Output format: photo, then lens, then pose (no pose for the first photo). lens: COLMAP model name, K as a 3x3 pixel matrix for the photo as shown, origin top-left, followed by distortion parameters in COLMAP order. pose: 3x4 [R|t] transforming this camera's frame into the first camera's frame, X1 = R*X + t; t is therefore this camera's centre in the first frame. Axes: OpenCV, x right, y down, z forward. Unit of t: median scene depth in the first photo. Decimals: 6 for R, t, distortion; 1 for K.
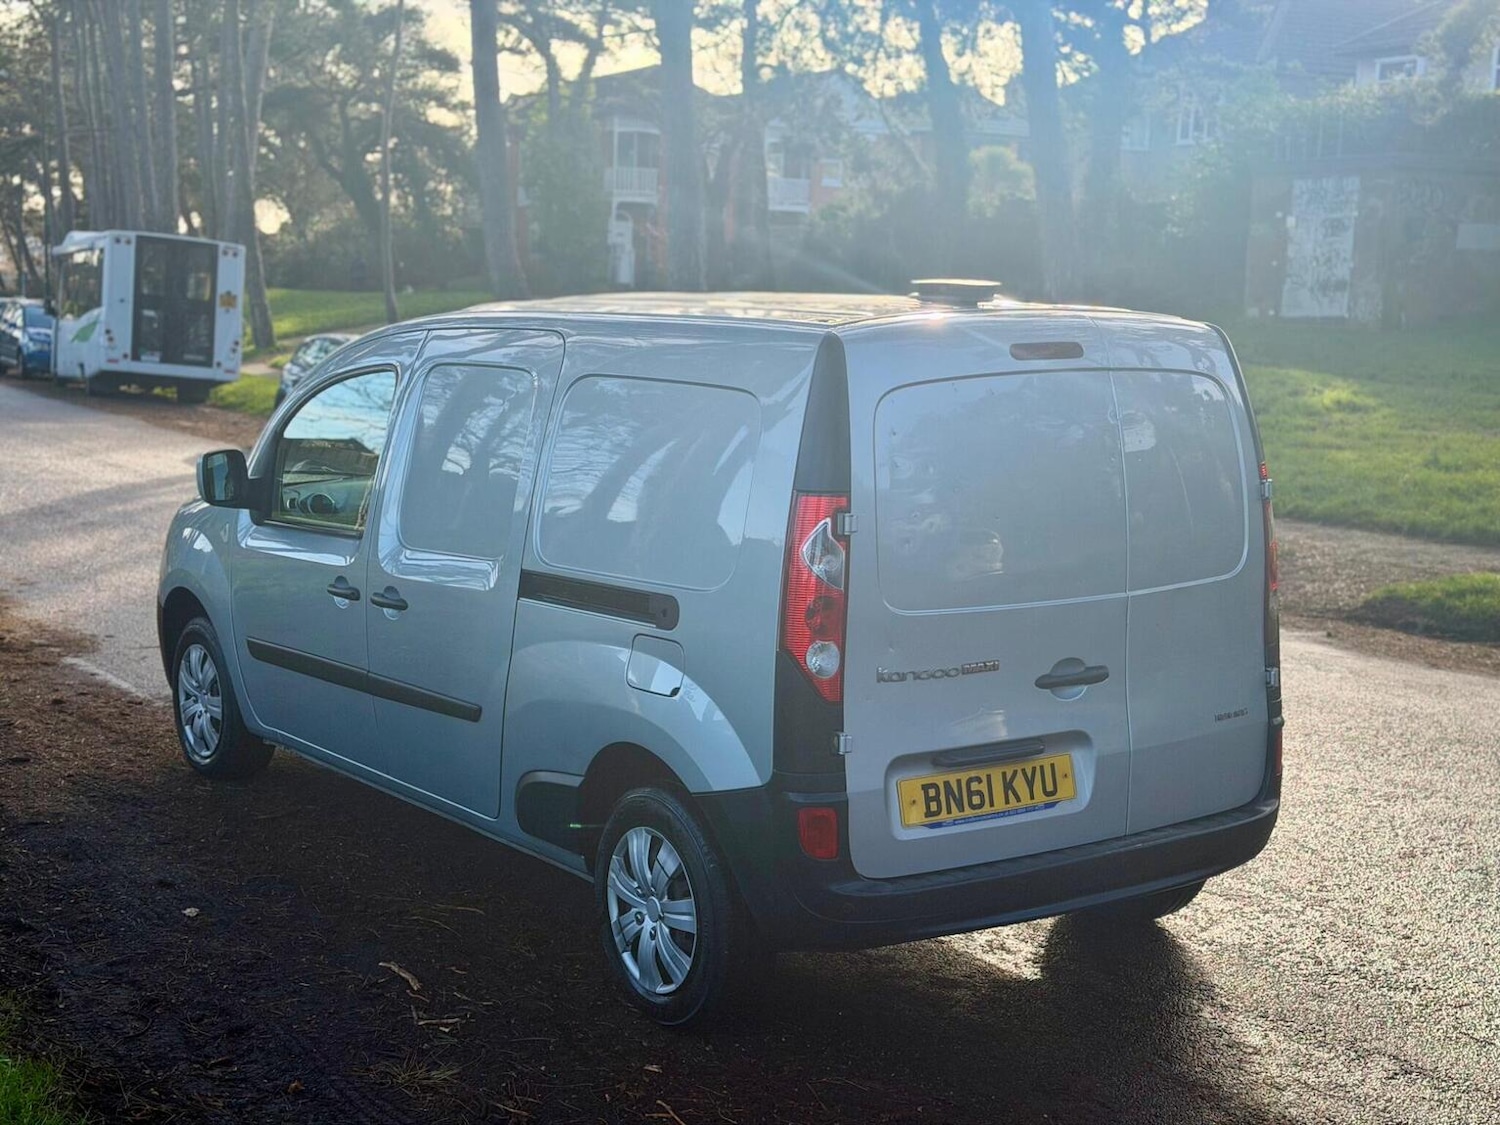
lens RADIAL K [[2035.4, 0, 734.7], [0, 2035.4, 575.9], [0, 0, 1]] dist [0.204721, -0.428072]
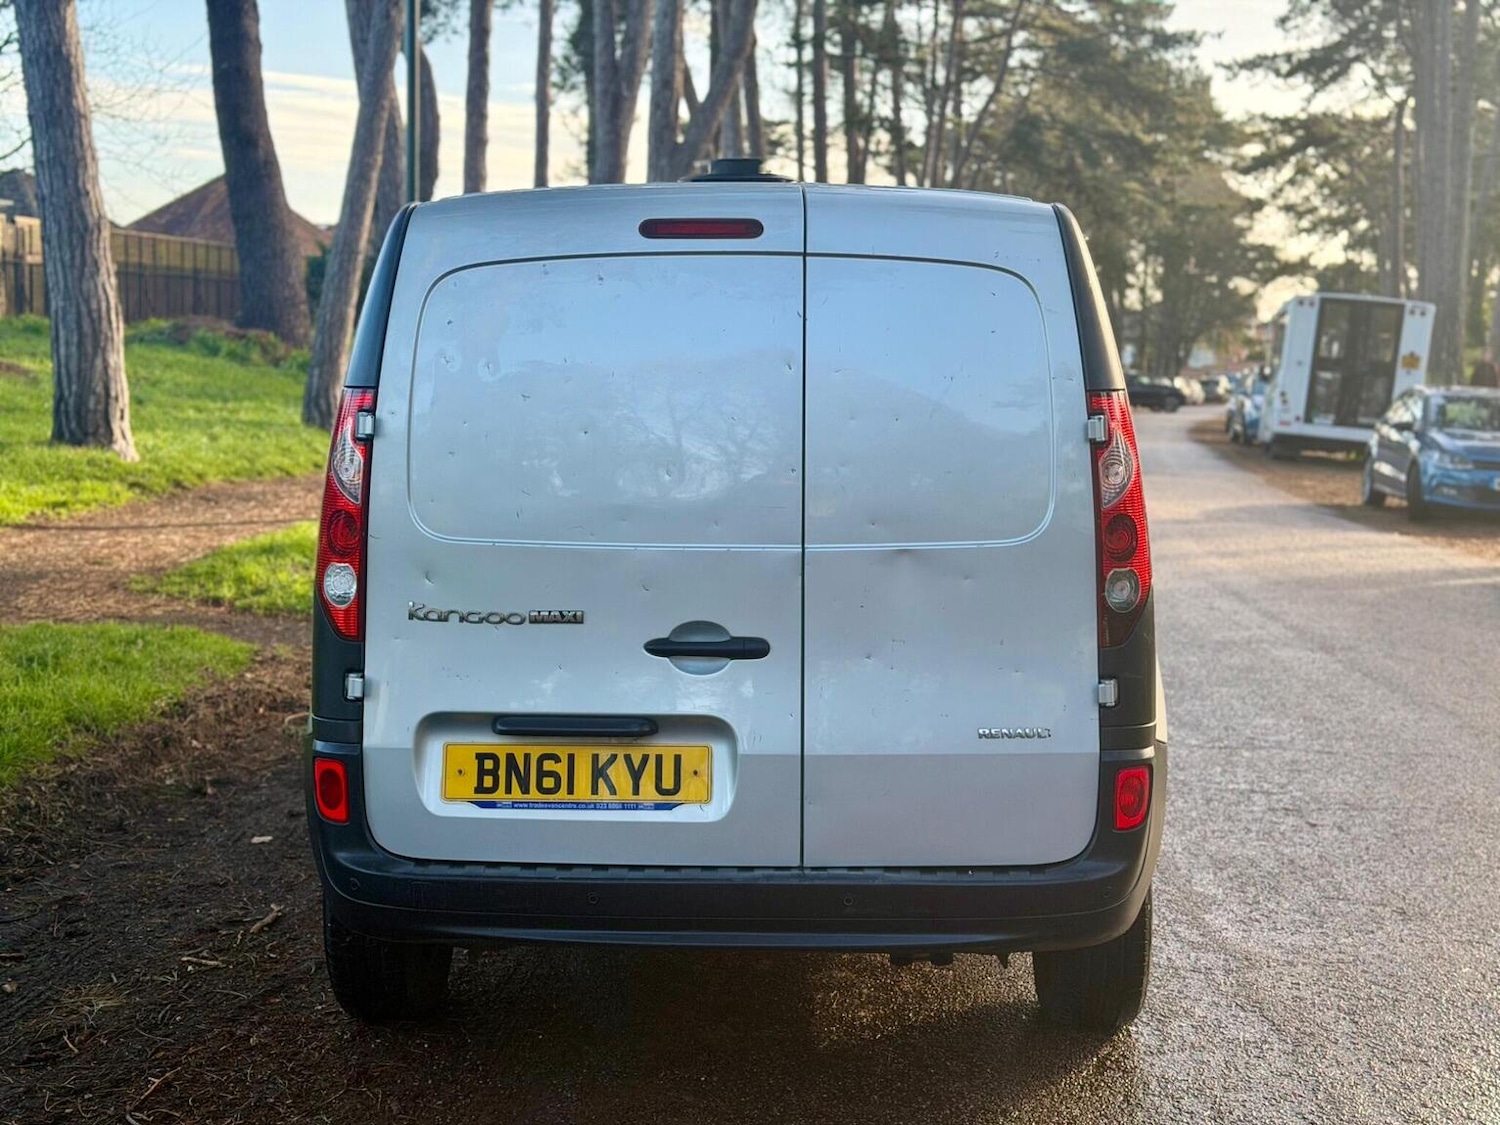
lens RADIAL K [[2035.4, 0, 734.7], [0, 2035.4, 575.9], [0, 0, 1]] dist [0.204721, -0.428072]
pose [[0.799274, 0.063228, -0.597632, 0.458735], [-0.087678, 0.996078, -0.011878, 0.022373], [0.594537, 0.061893, 0.801683, 0.278097]]
